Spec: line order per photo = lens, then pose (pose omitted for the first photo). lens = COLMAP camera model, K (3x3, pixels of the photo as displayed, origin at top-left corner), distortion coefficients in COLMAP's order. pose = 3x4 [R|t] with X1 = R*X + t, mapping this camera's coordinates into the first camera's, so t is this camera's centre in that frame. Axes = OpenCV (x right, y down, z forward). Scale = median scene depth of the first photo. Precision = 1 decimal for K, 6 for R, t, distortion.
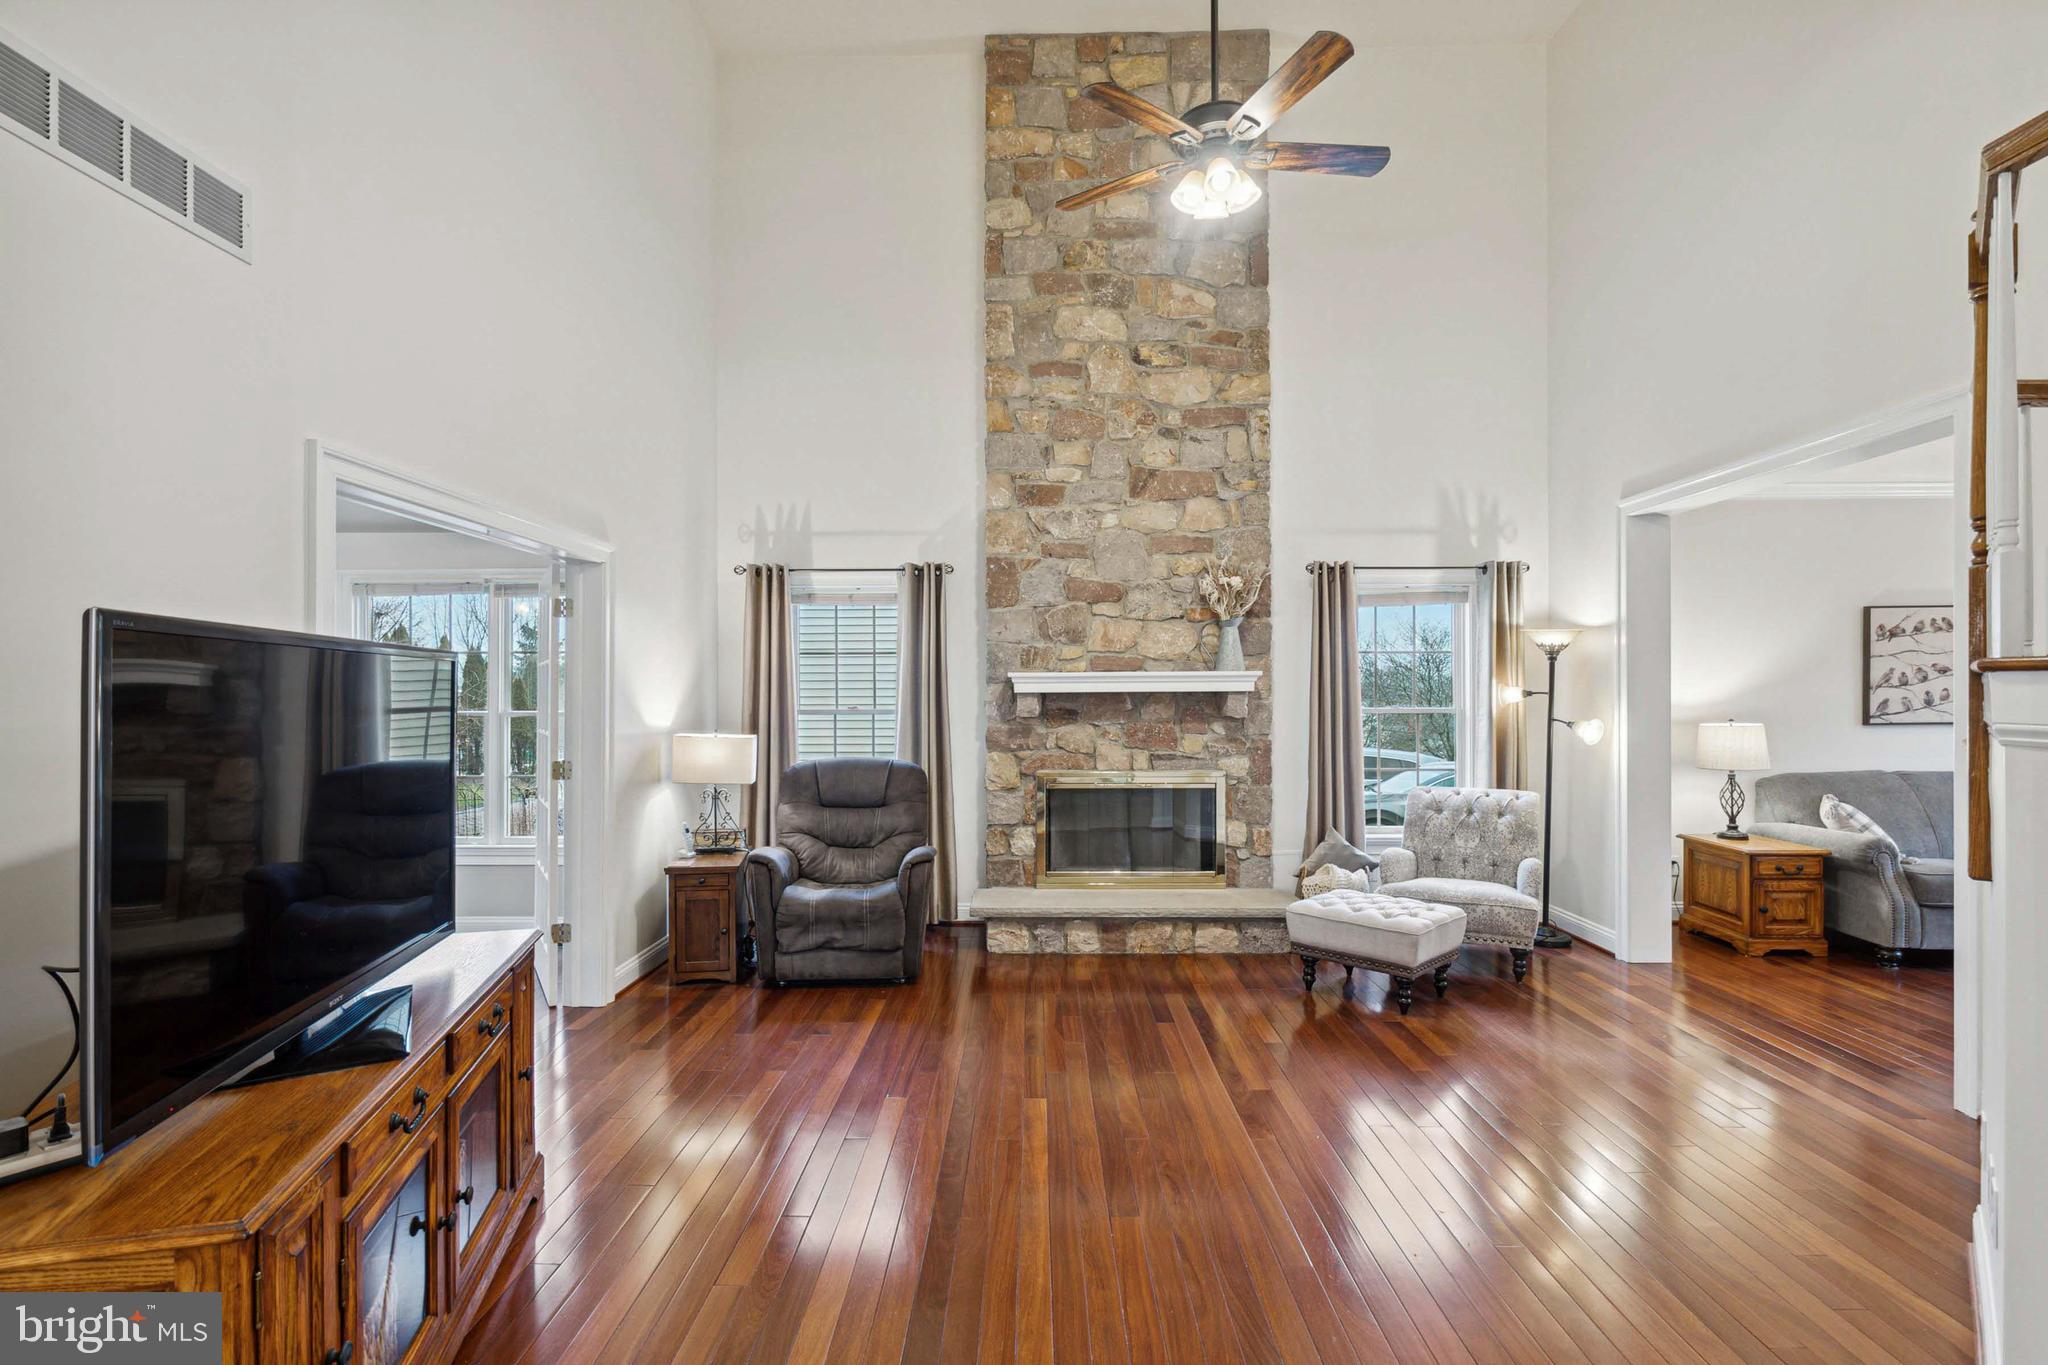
lens RADIAL K [[940.4, 0, 1015.5], [0, 940.4, 704.7], [0, 0, 1]] dist [-0.004013, 0.000681]
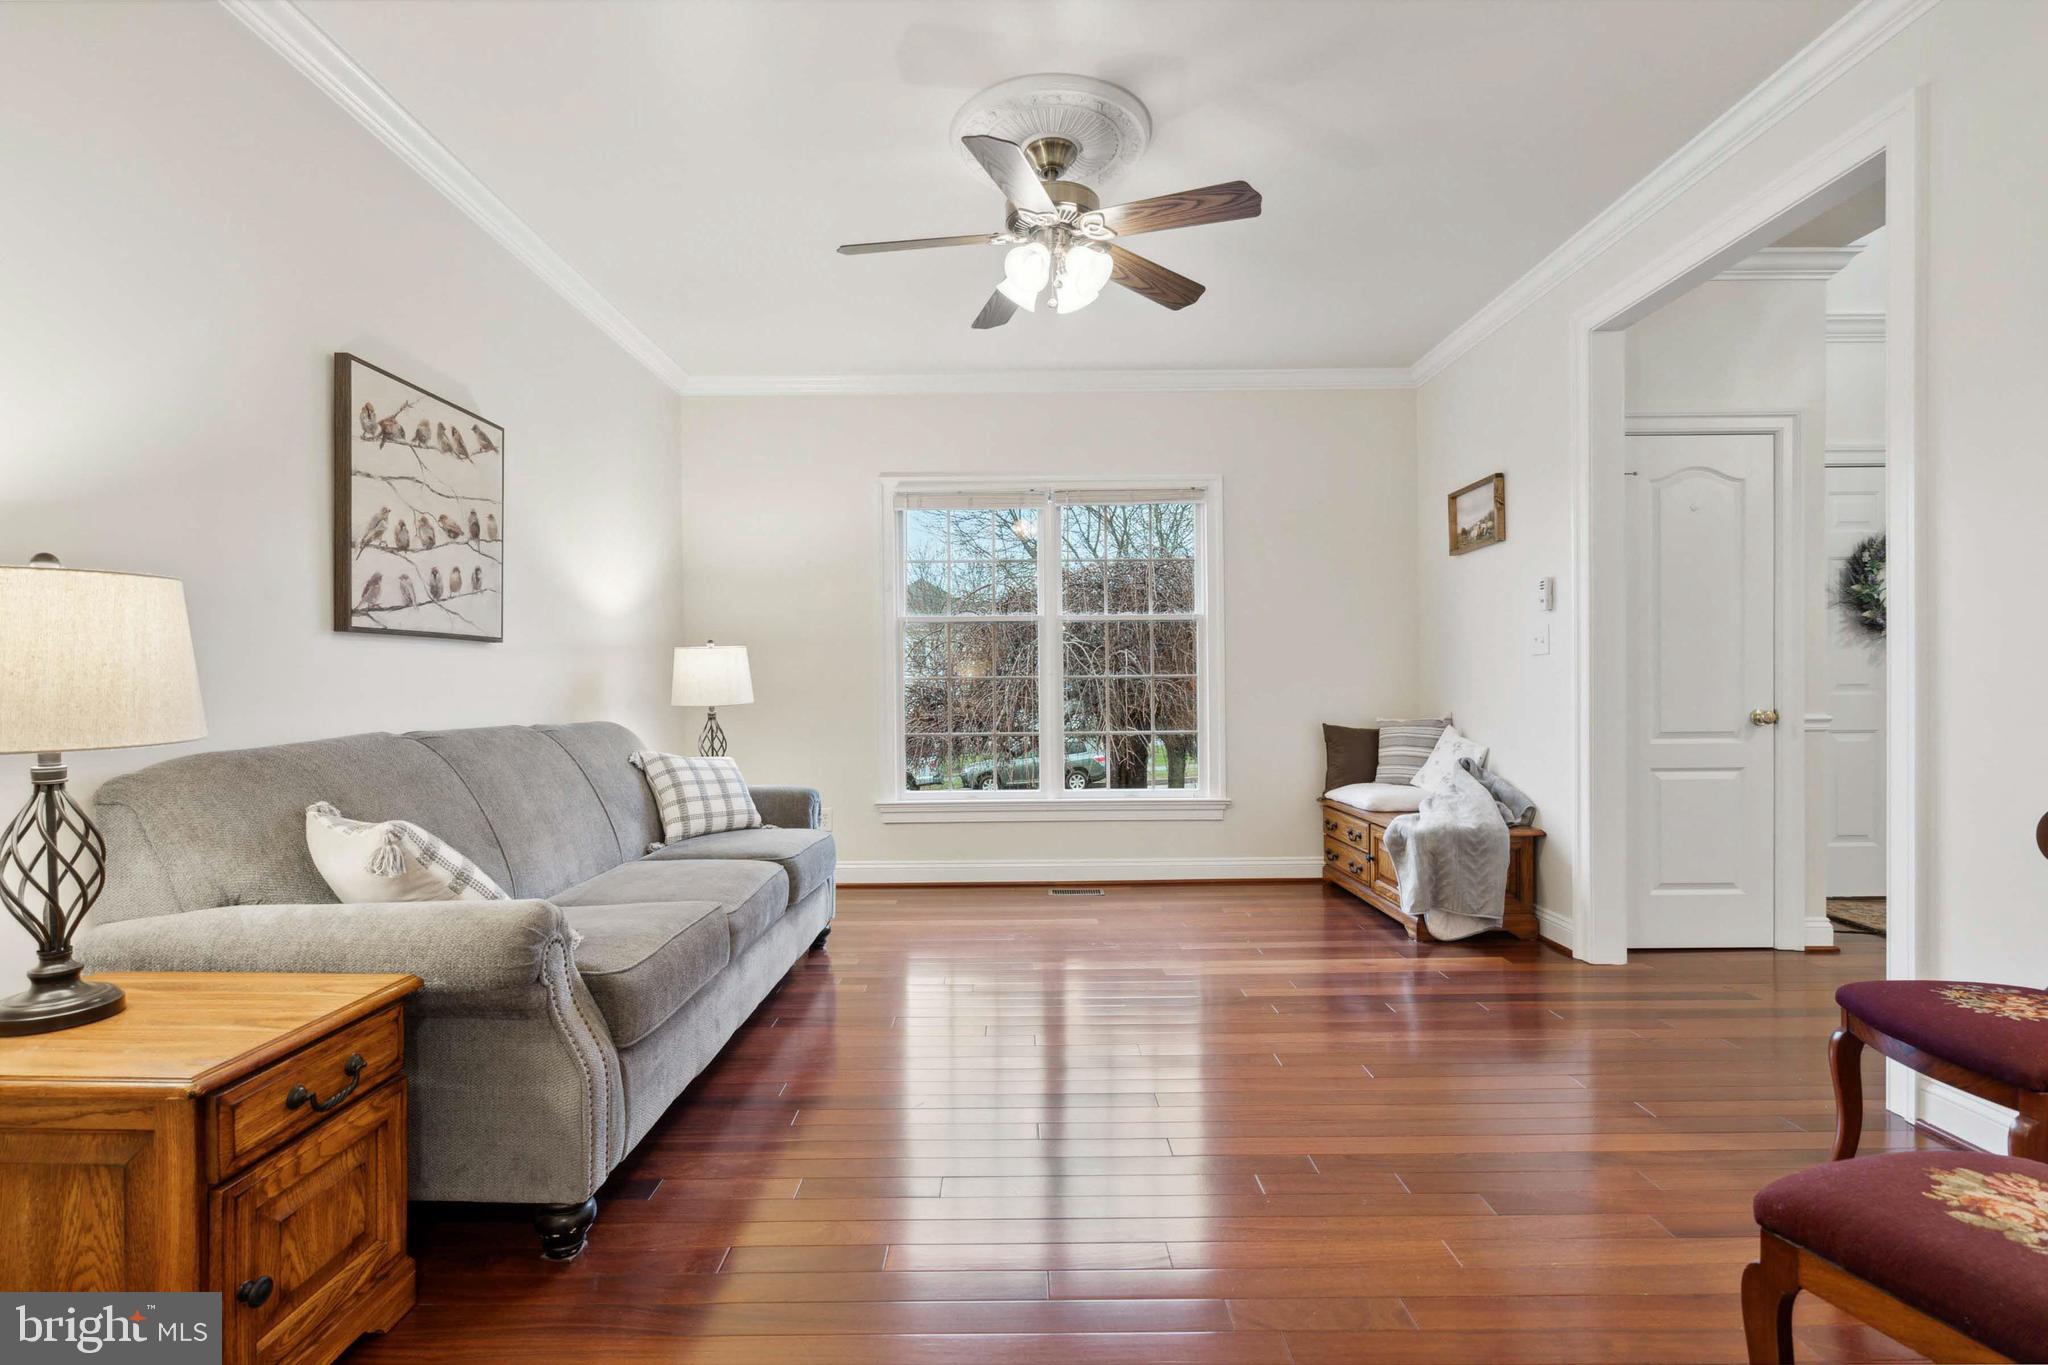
lens RADIAL K [[923.2, 0, 1016.8], [0, 923.2, 692.7], [0, 0, 1]] dist [-0.004344, 0.000276]
pose [[-0.018747, -0.003016, 0.999820, 0.502809], [0.009187, 0.999953, 0.003189, 0.054371], [-0.999782, 0.009245, -0.018719, 0.733343]]
